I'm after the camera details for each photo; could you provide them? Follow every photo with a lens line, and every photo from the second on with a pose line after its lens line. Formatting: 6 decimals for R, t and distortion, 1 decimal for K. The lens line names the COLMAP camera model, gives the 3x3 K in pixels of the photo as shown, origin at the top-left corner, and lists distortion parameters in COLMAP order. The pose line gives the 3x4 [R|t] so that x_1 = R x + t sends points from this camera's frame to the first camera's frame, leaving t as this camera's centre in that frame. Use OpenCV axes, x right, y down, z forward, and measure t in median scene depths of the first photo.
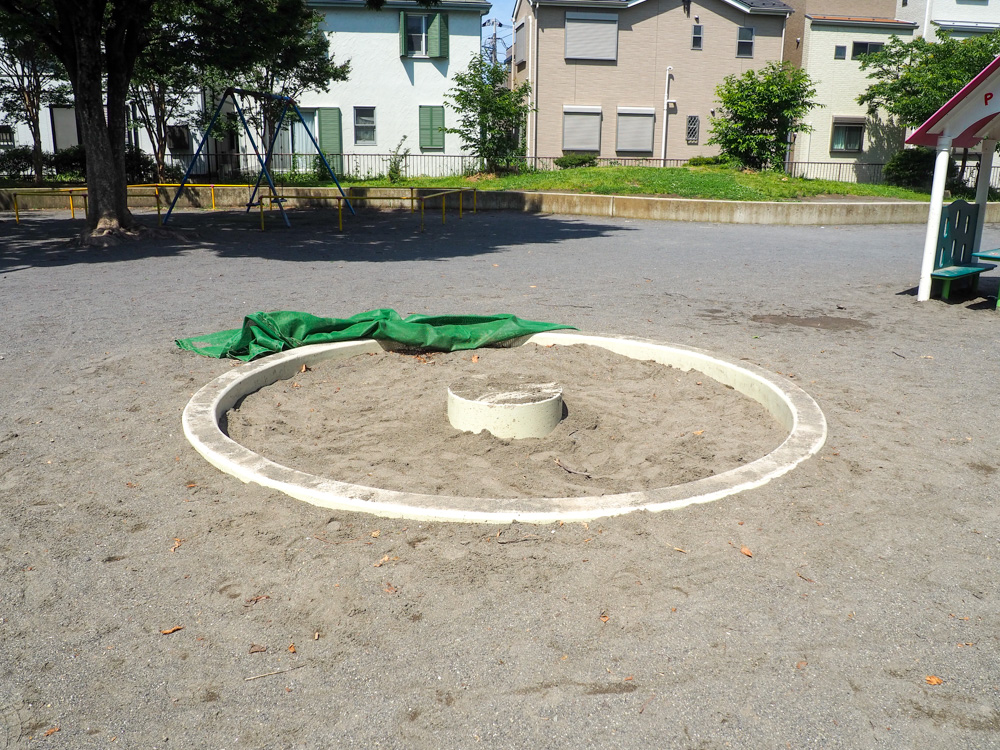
lens RADIAL K [[834.5, 0, 502.4], [0, 834.5, 376.3], [0, 0, 1]] dist [-0.044214, 0.011744]
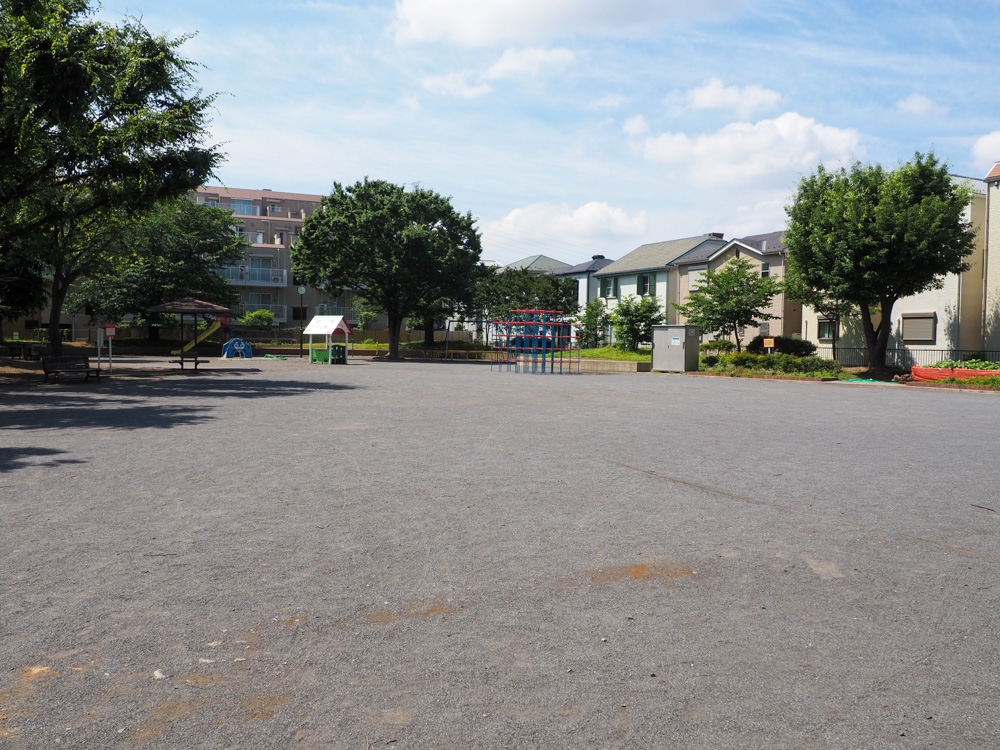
lens RADIAL K [[834.5, 0, 500.7], [0, 834.5, 374.5], [0, 0, 1]] dist [-0.044214, 0.011744]
pose [[0.272261, 0.029646, -0.961767, 1.968420], [-0.259123, 0.964859, -0.043612, -0.019740], [0.926676, 0.261089, 0.270376, 0.188368]]
